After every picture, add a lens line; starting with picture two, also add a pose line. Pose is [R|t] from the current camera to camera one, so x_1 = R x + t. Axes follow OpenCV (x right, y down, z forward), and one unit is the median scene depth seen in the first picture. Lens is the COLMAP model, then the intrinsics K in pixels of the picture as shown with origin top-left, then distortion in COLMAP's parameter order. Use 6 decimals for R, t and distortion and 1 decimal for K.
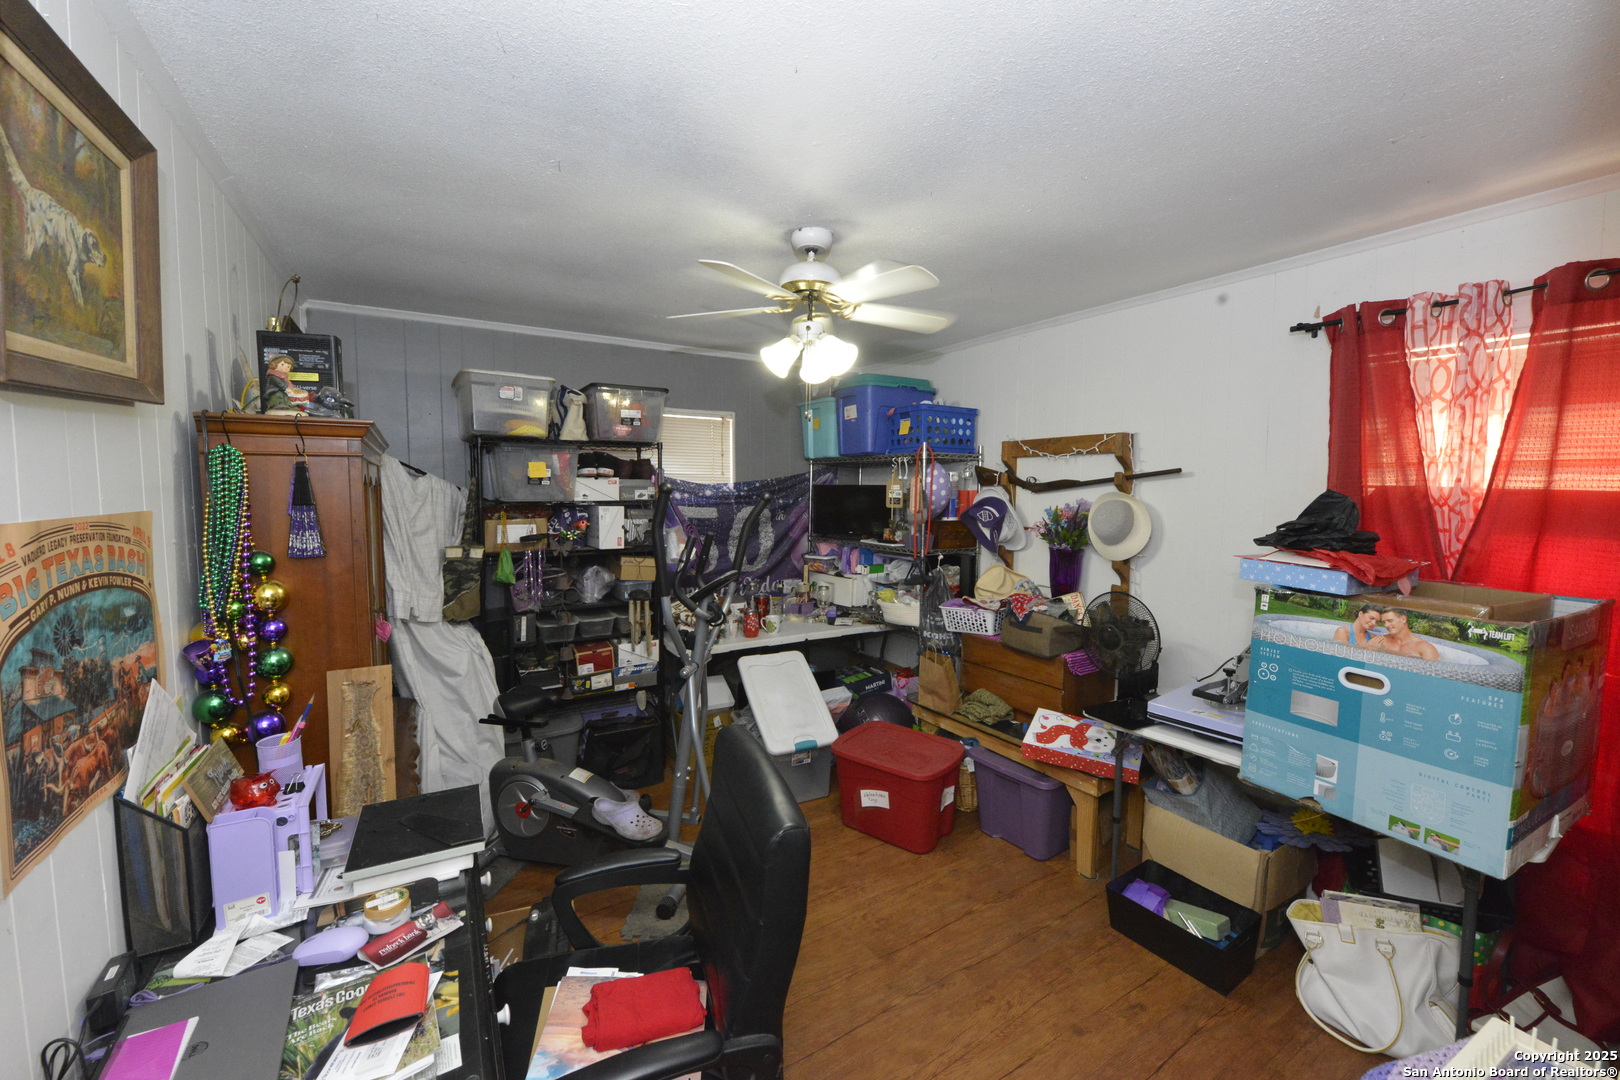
lens RADIAL K [[638.8, 0, 807.9], [0, 638.8, 533.0], [0, 0, 1]] dist [-0.010969, -0.001042]
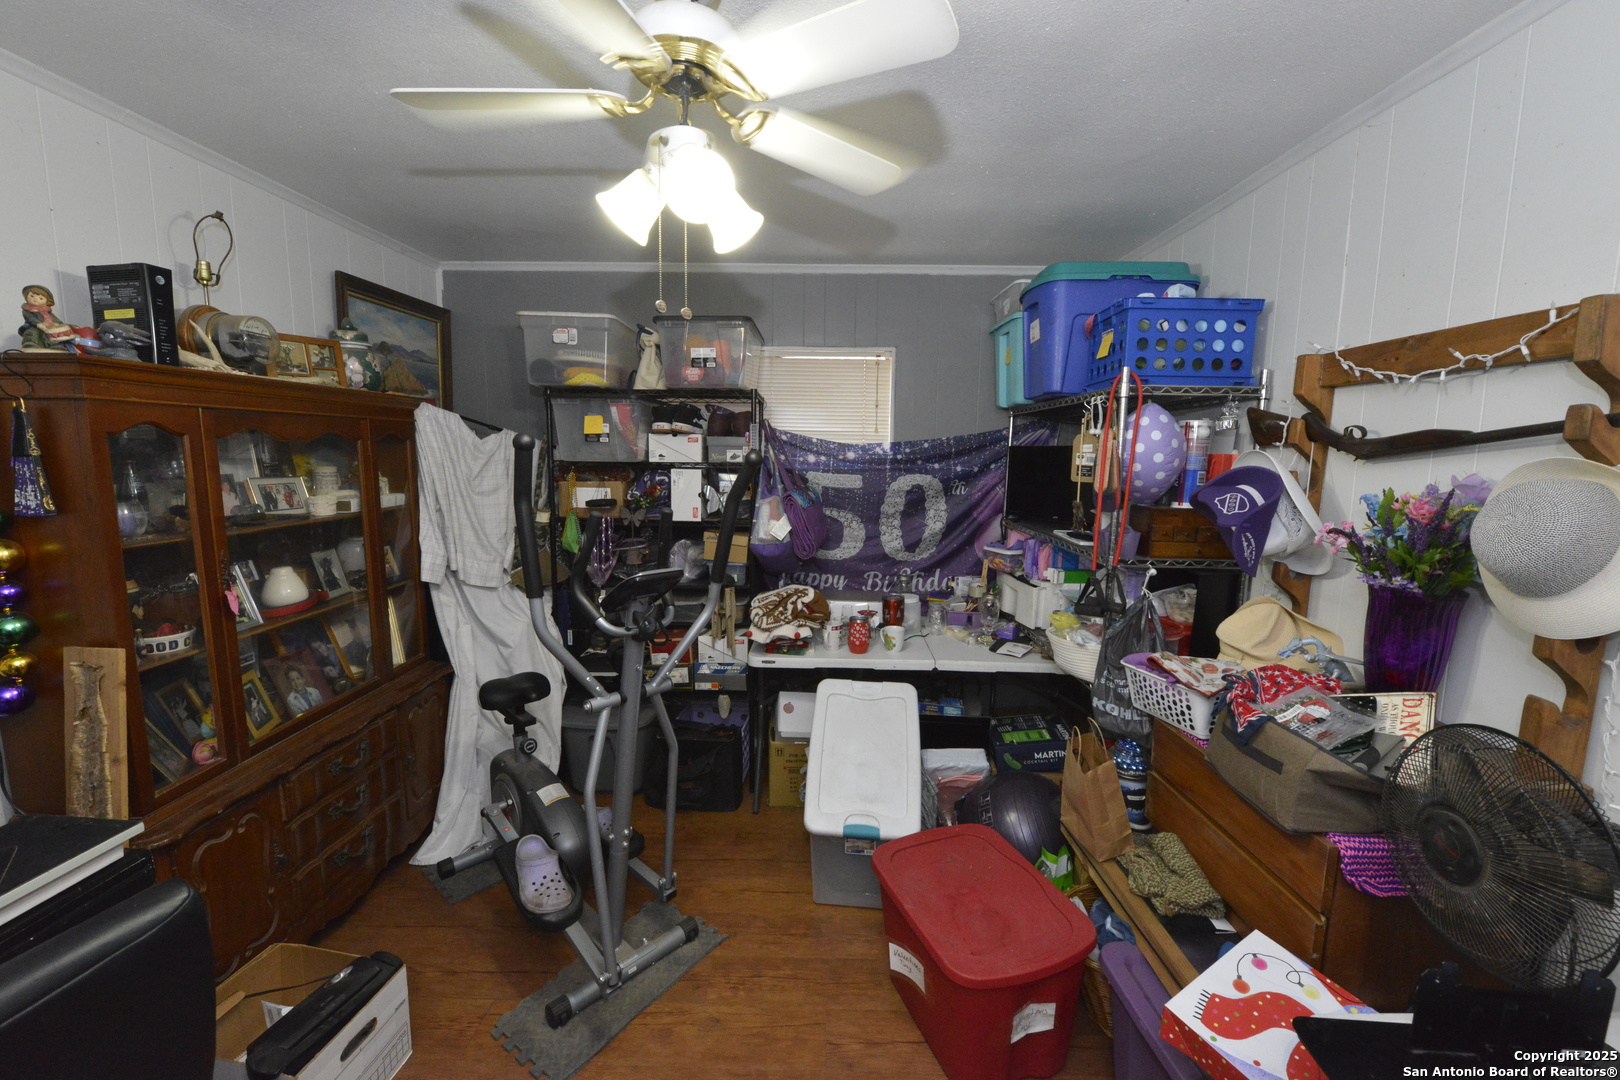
lens RADIAL K [[638.8, 0, 807.9], [0, 638.8, 533.0], [0, 0, 1]] dist [-0.010969, -0.001042]
pose [[0.843350, 0.074168, -0.532221, 0.257889], [-0.046626, 0.996794, 0.065027, -0.020118], [0.535337, -0.030025, 0.844104, 0.375618]]
